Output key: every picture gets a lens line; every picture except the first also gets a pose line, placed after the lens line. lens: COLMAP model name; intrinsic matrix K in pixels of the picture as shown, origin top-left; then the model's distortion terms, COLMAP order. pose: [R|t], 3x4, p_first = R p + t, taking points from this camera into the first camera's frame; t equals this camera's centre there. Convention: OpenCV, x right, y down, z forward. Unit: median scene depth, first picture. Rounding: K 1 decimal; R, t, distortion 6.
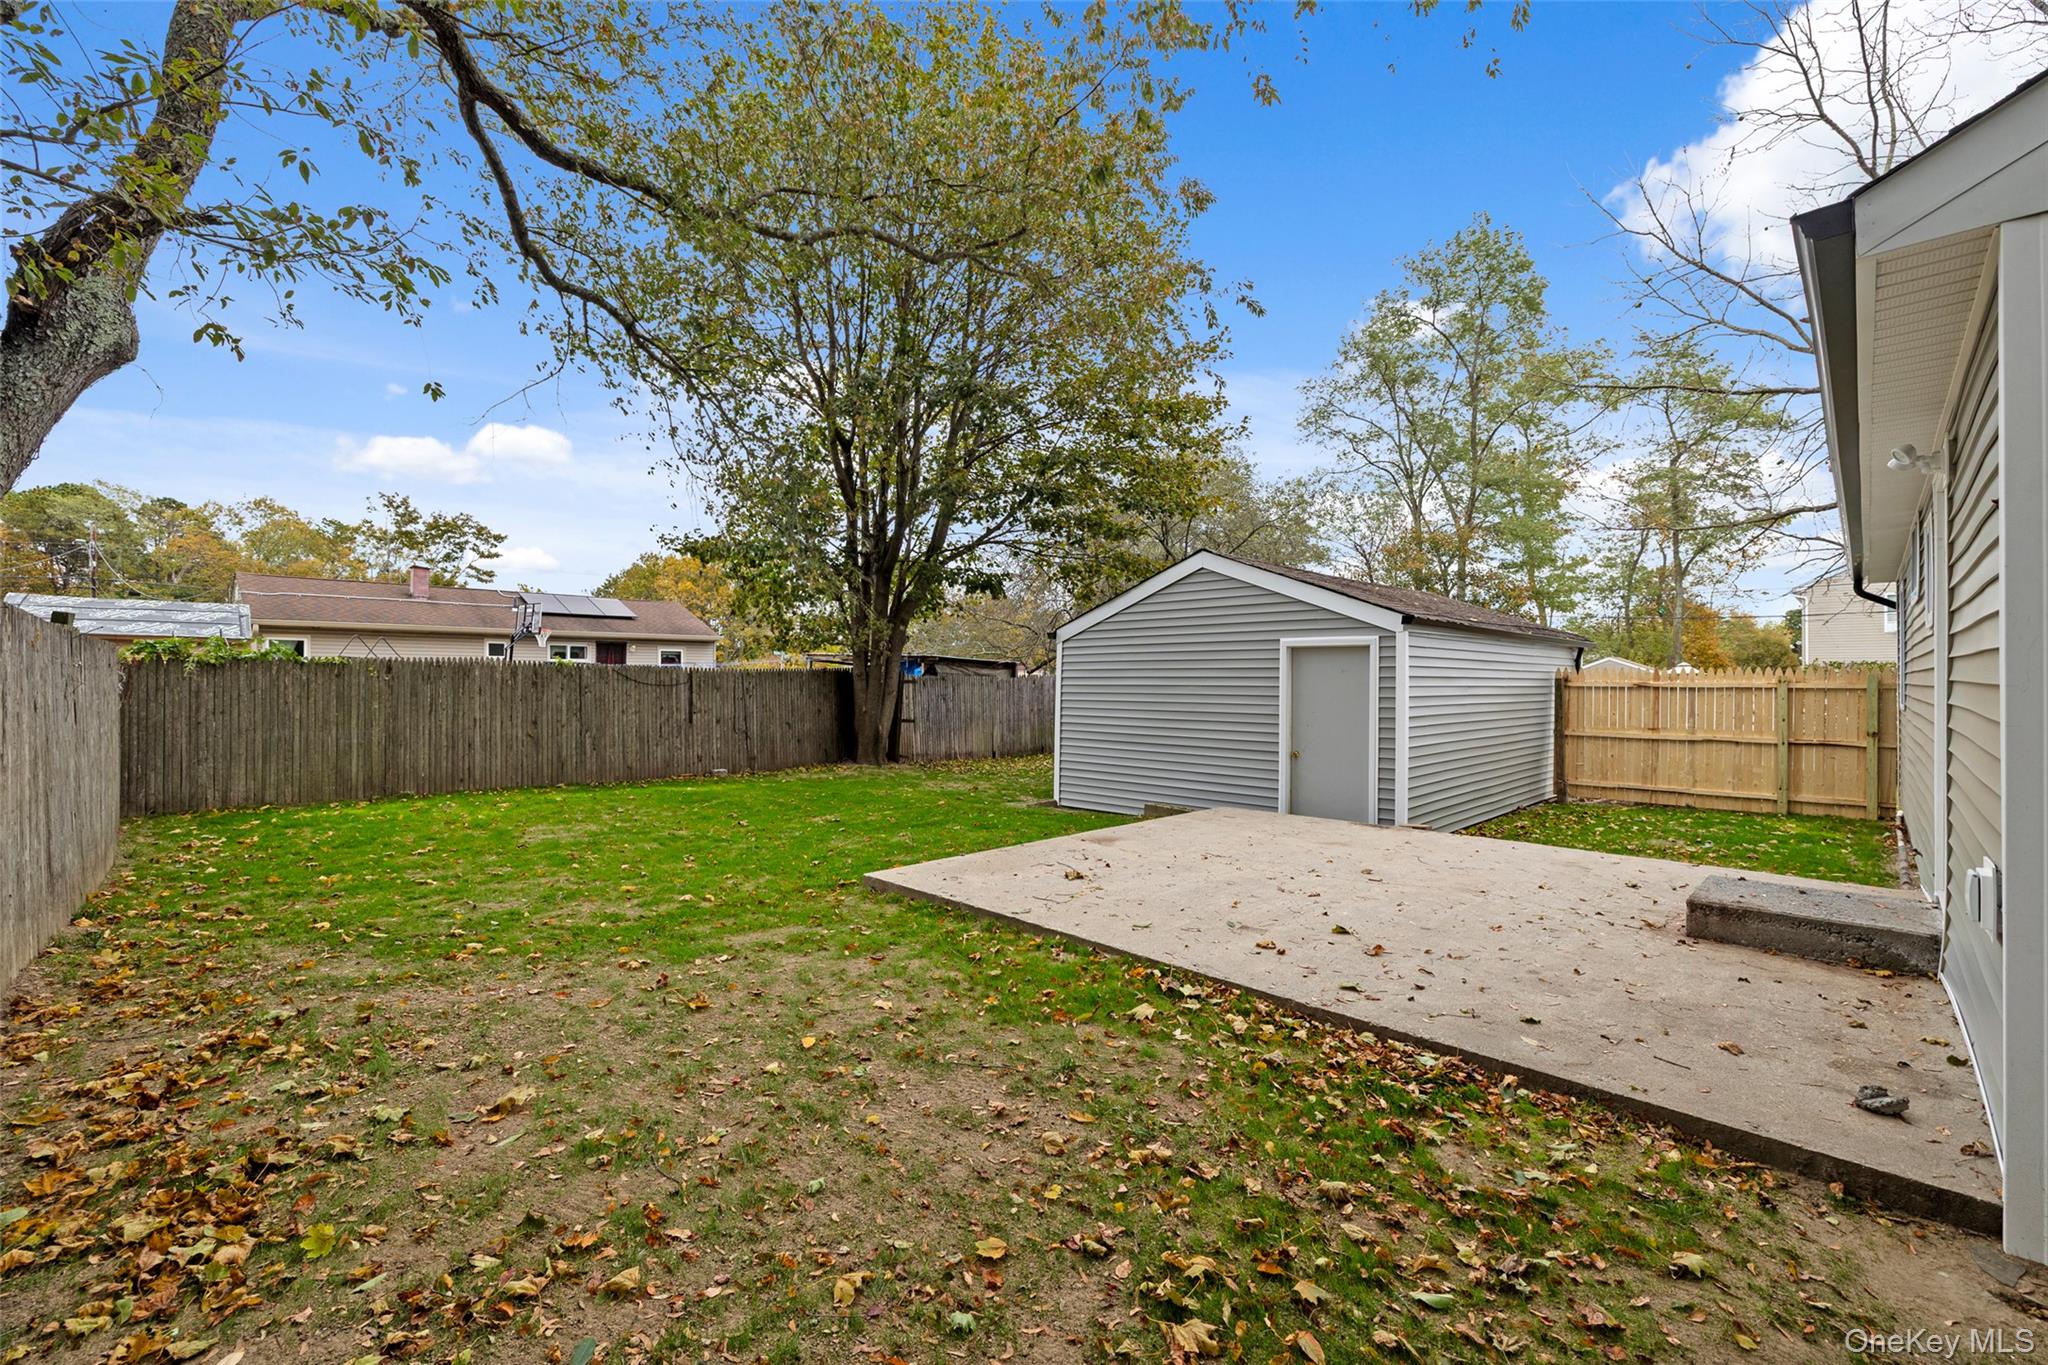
lens RADIAL K [[865.4, 0, 1019.3], [0, 865.4, 680.6], [0, 0, 1]] dist [0.001256, -0.000364]
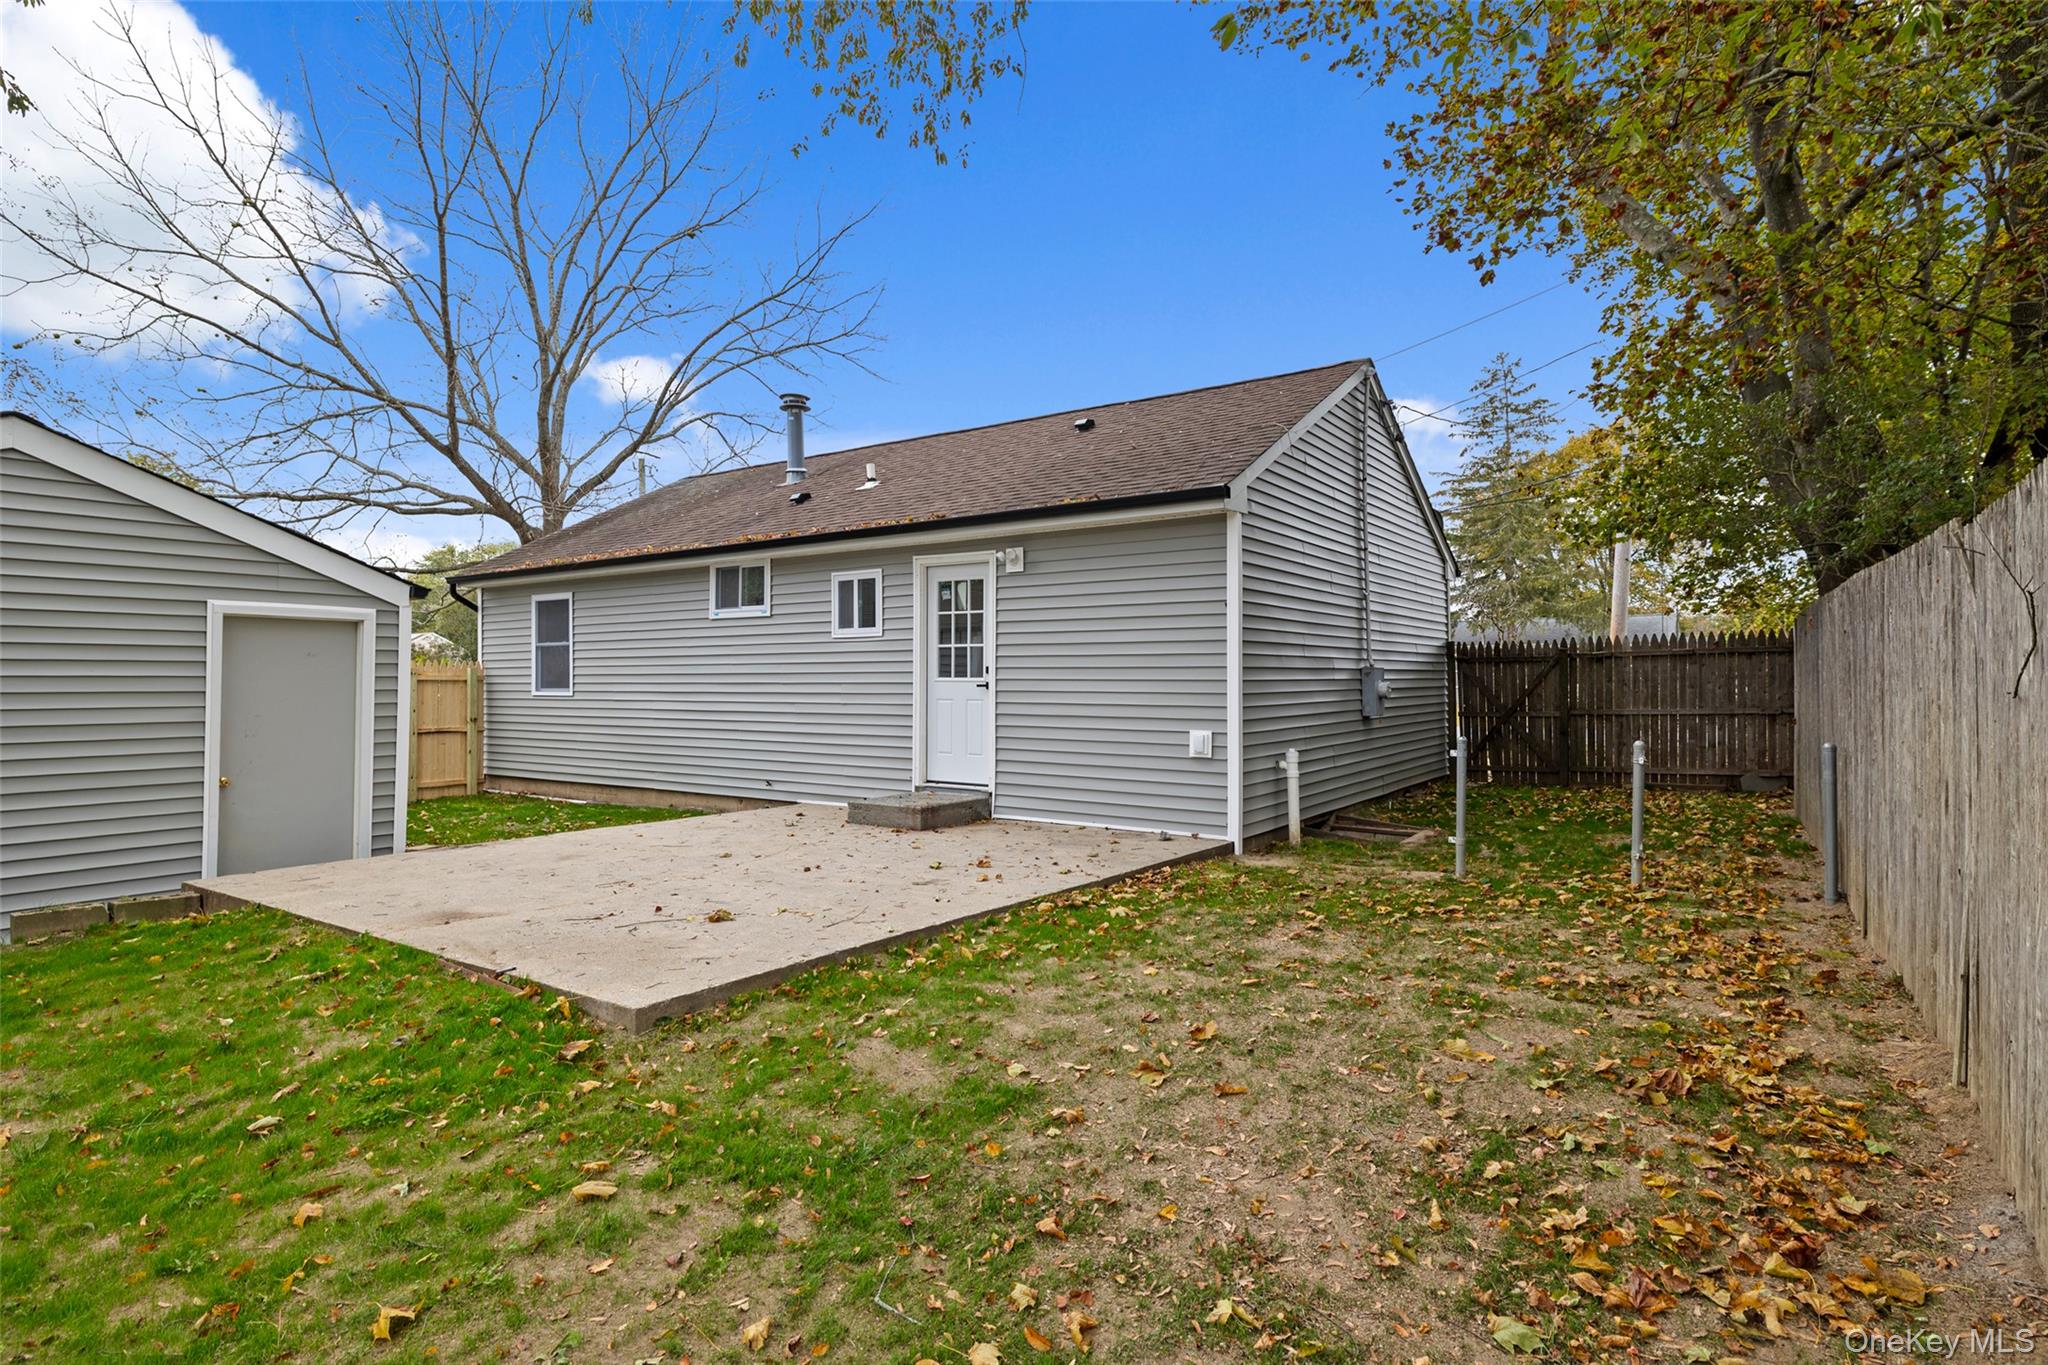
lens RADIAL K [[1046.6, 0, 1029.5], [0, 1046.6, 674.8], [0, 0, 1]] dist [-0.006168, -0.000494]
pose [[-0.163494, 0.002338, 0.986542, -0.592345], [0.003147, 0.999993, -0.001848, 0.009996], [-0.986539, 0.002802, -0.163500, 0.583669]]
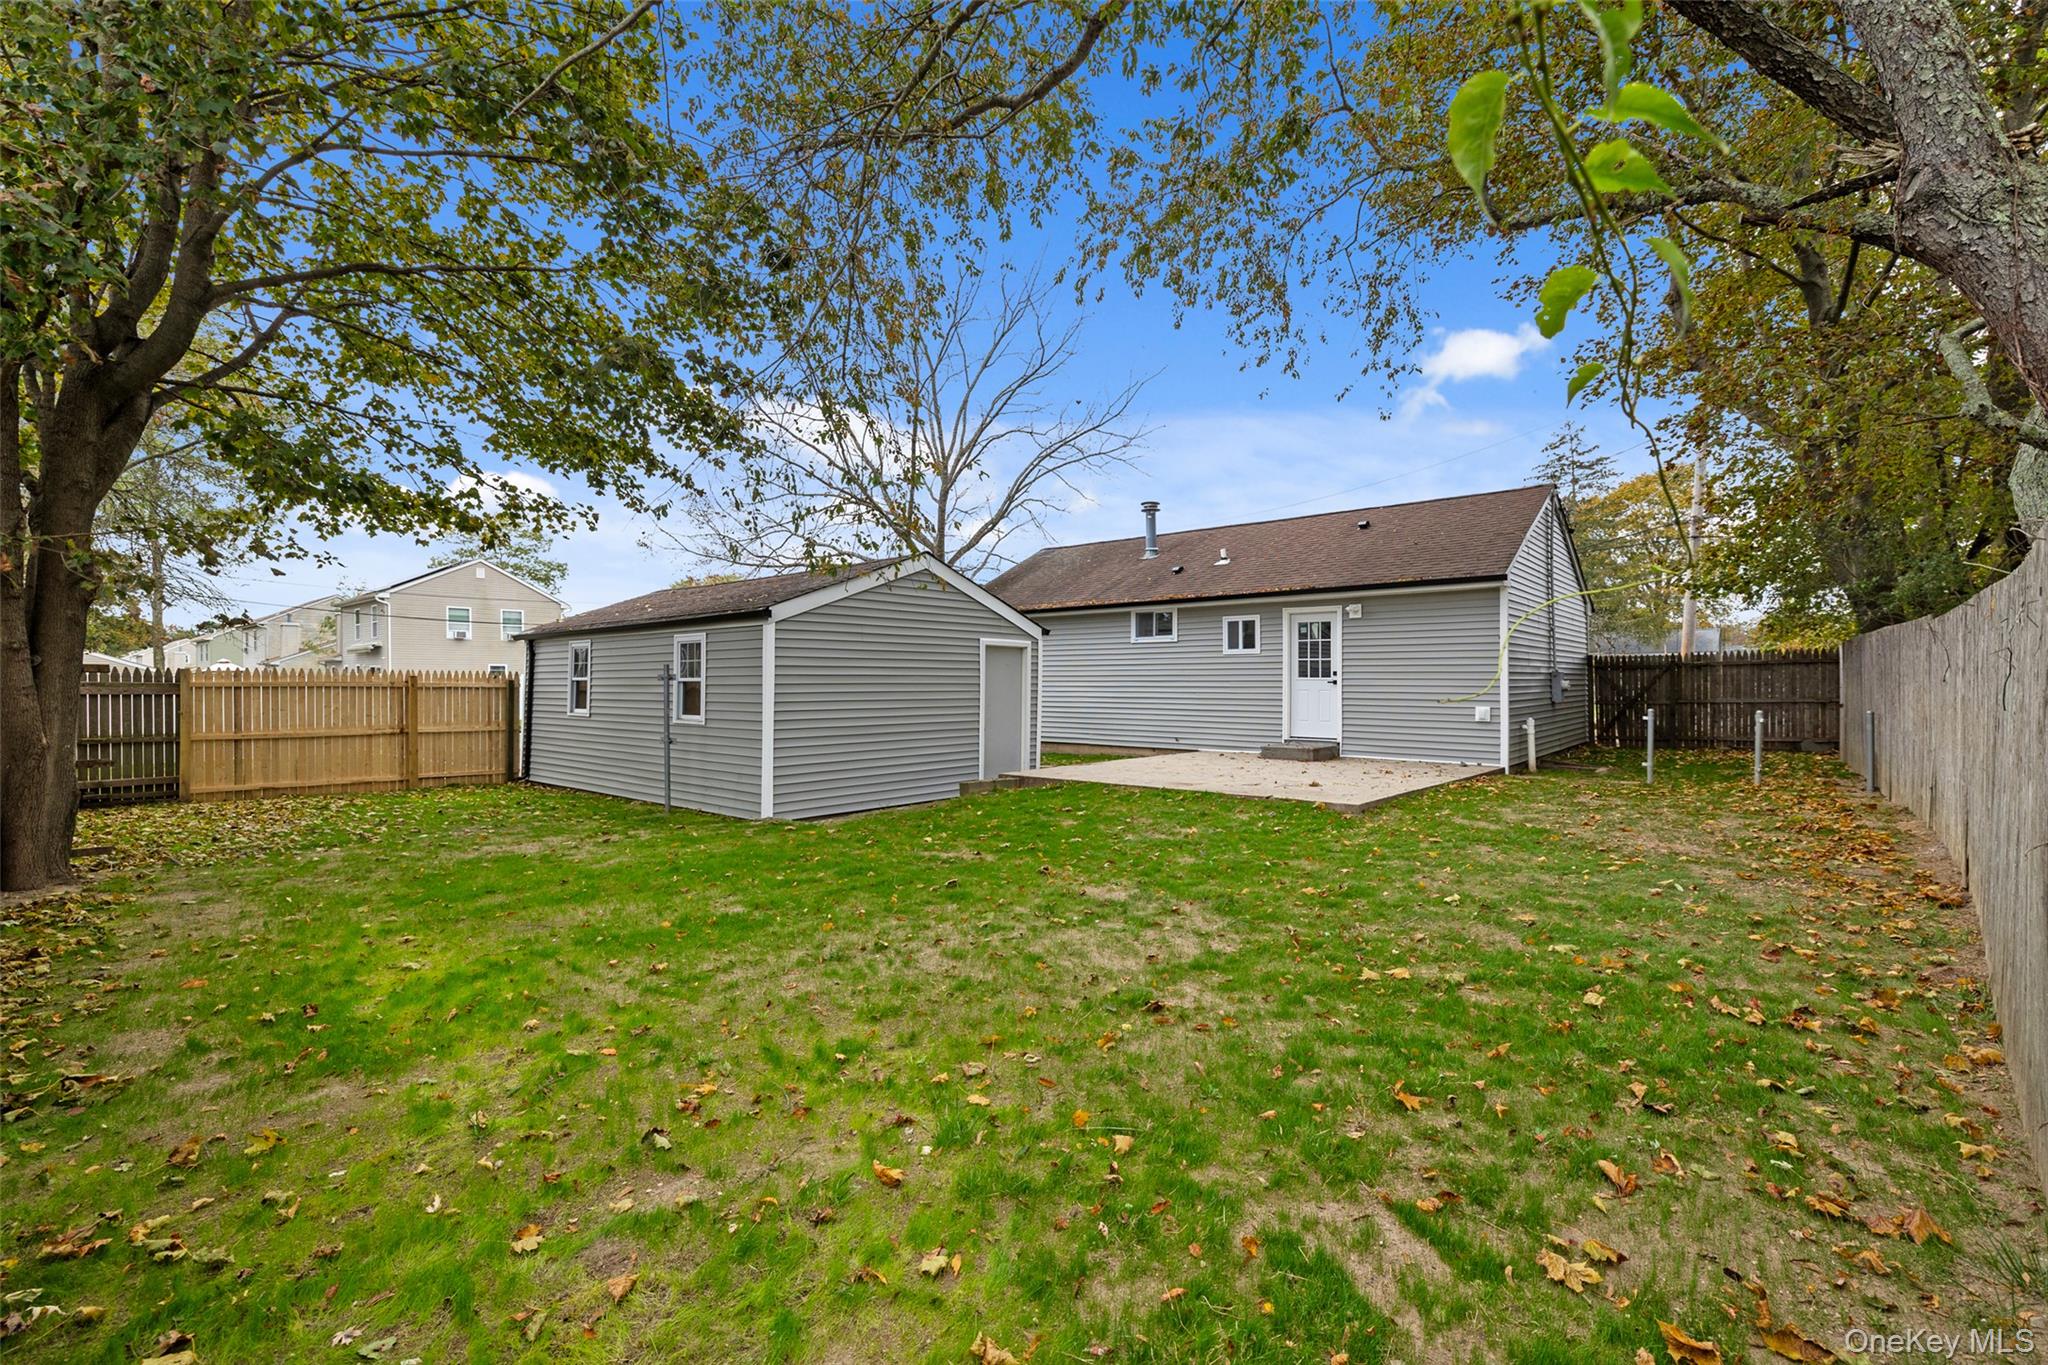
lens RADIAL K [[865.4, 0, 1013.0], [0, 865.4, 682.3], [0, 0, 1]] dist [0.001256, -0.000364]
pose [[-0.047804, -0.003643, 0.998850, -1.060624], [0.000752, 0.999993, 0.003683, 0.012939], [-0.998856, 0.000927, -0.047801, 1.105703]]
